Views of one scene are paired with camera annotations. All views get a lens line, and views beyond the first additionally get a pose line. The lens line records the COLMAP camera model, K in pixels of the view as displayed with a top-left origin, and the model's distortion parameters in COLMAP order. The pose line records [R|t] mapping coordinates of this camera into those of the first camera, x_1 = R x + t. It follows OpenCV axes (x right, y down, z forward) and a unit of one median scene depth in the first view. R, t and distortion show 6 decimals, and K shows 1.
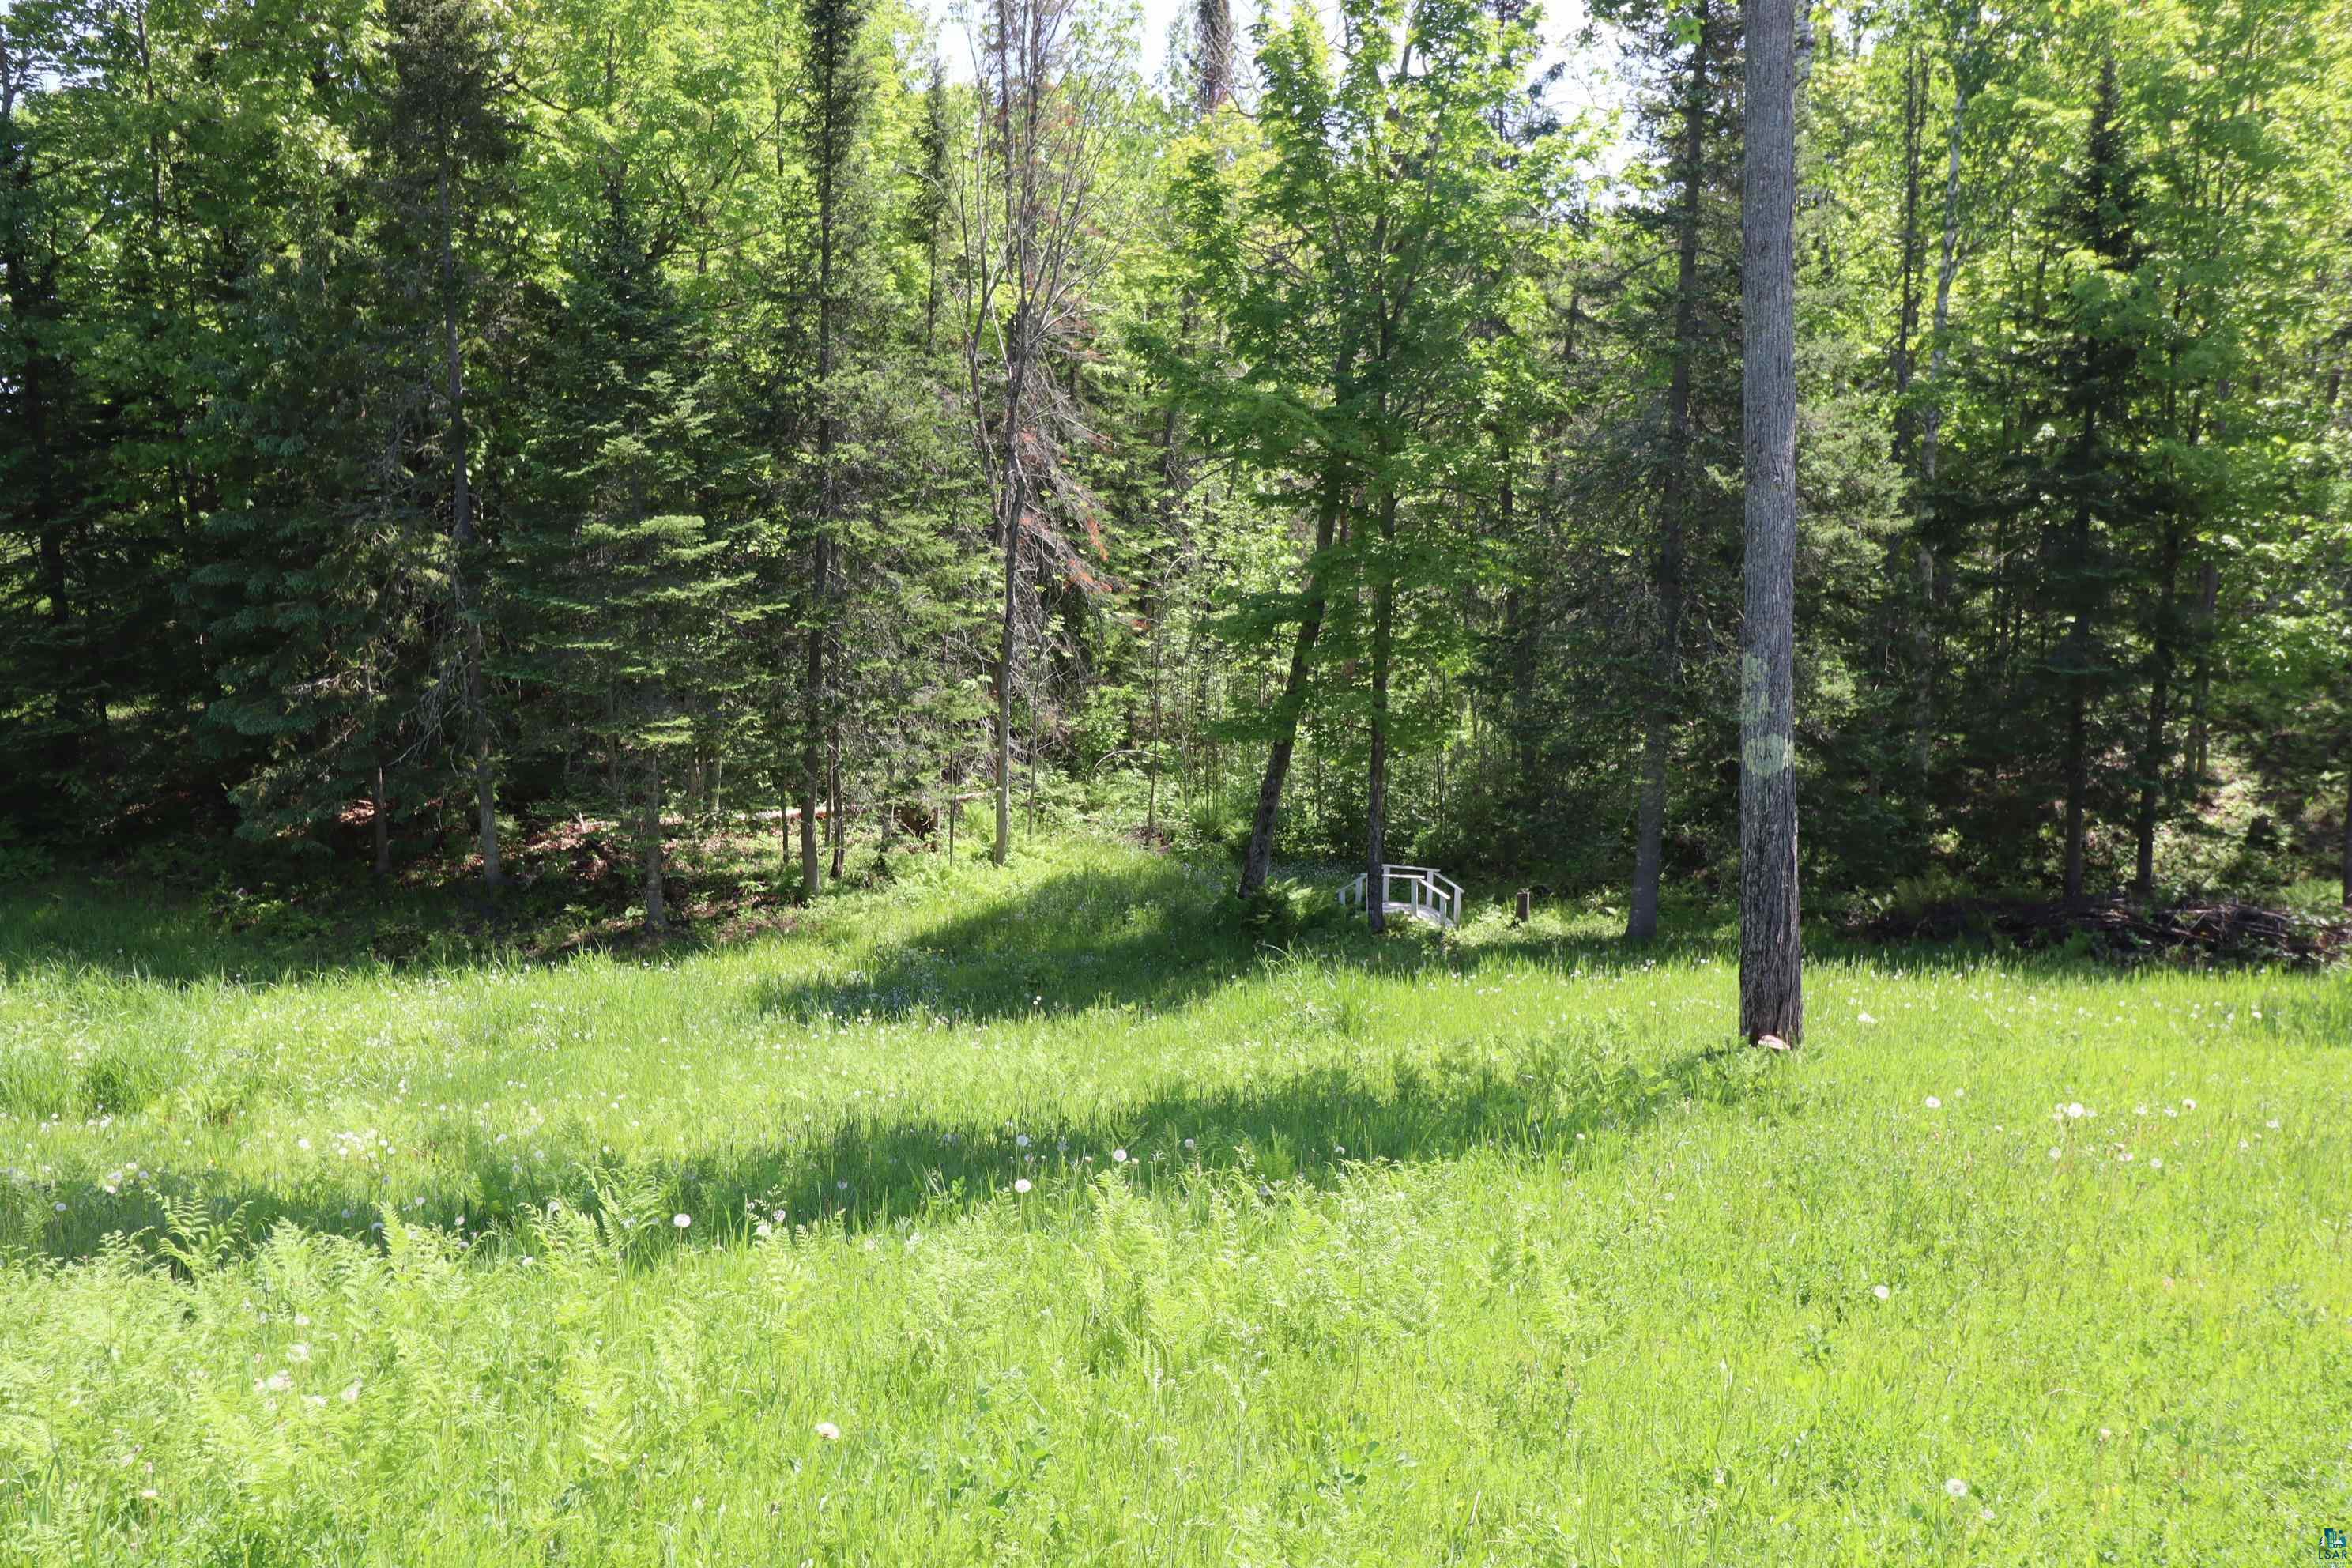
lens RADIAL K [[1871.6, 0, 1191.4], [0, 1871.6, 795.5], [0, 0, 1]] dist [0.002570, 0.015420]
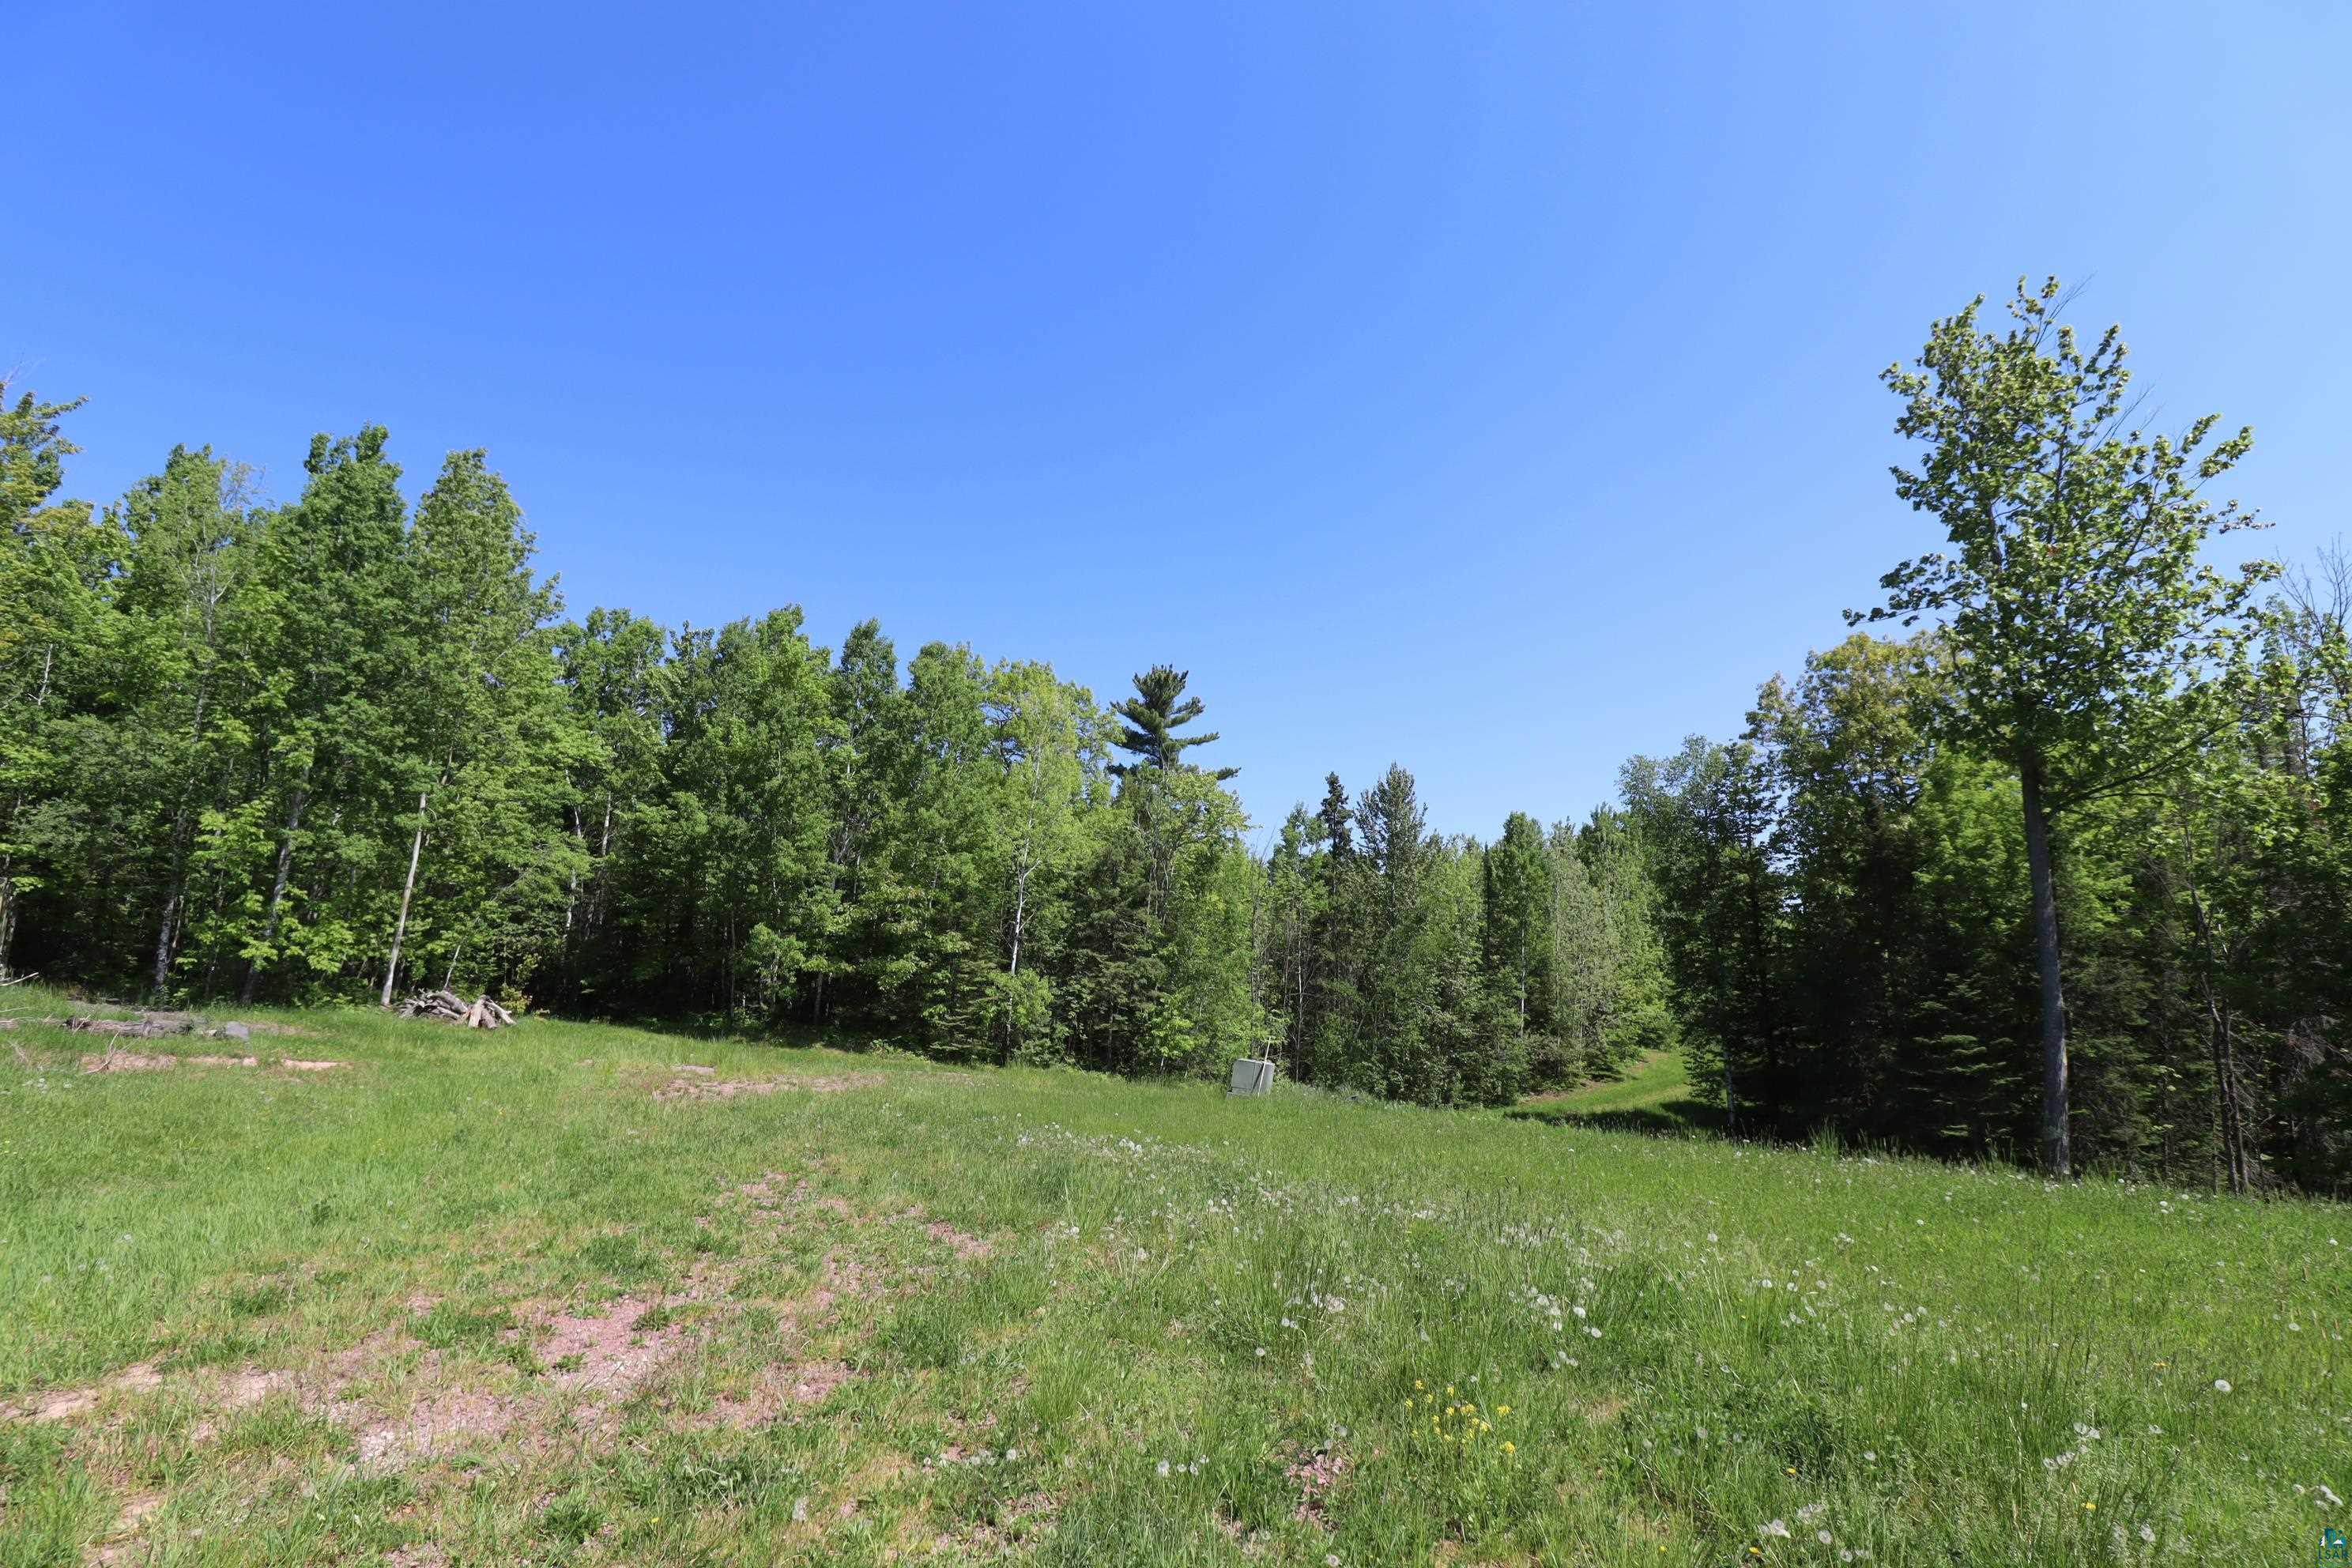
lens RADIAL K [[1102.5, 0, 1182.8], [0, 1102.5, 773.6], [0, 0, 1]] dist [0.000525, -0.013098]
pose [[0.371333, -0.180293, -0.910827, 0.618265], [-0.159228, 0.954070, -0.253767, 0.037822], [0.914745, 0.239261, 0.325570, -0.374603]]
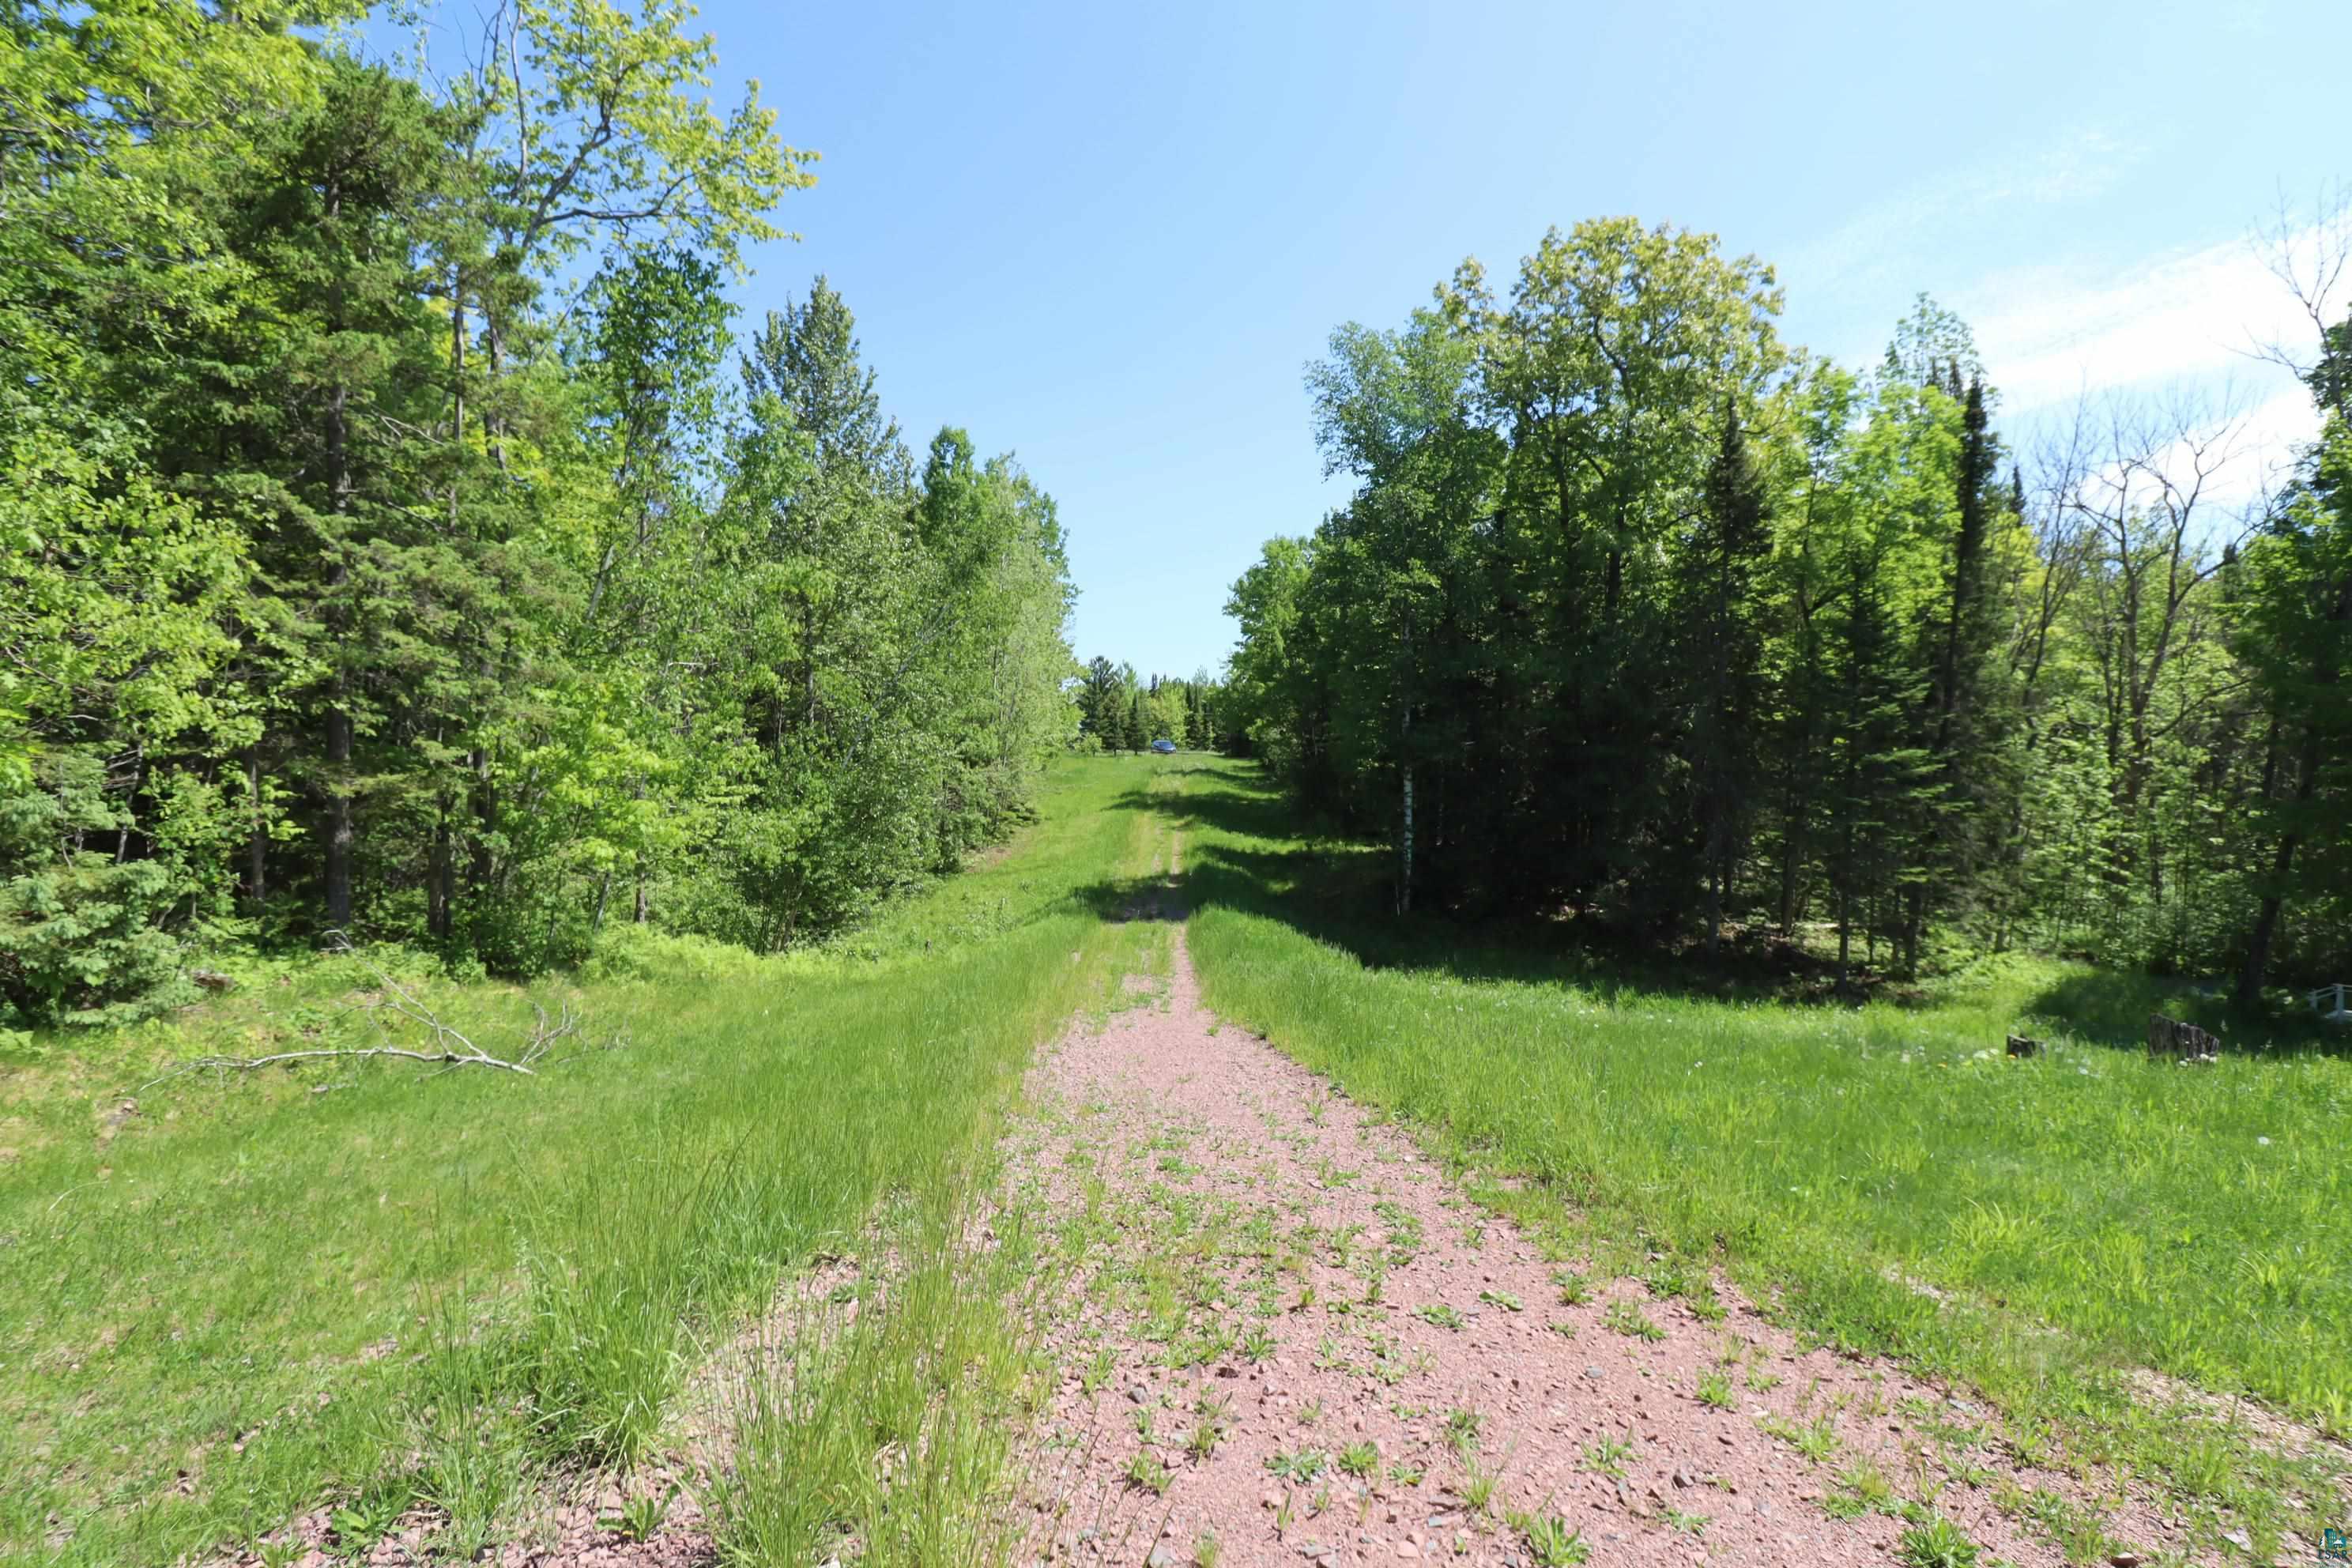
lens RADIAL K [[1102.5, 0, 1196.3], [0, 1102.5, 773.4], [0, 0, 1]] dist [0.000525, -0.013098]
pose [[0.940955, 0.016289, -0.338140, -0.510167], [-0.058336, 0.991702, -0.114562, 0.025576], [0.333468, 0.127523, 0.934097, -0.155500]]
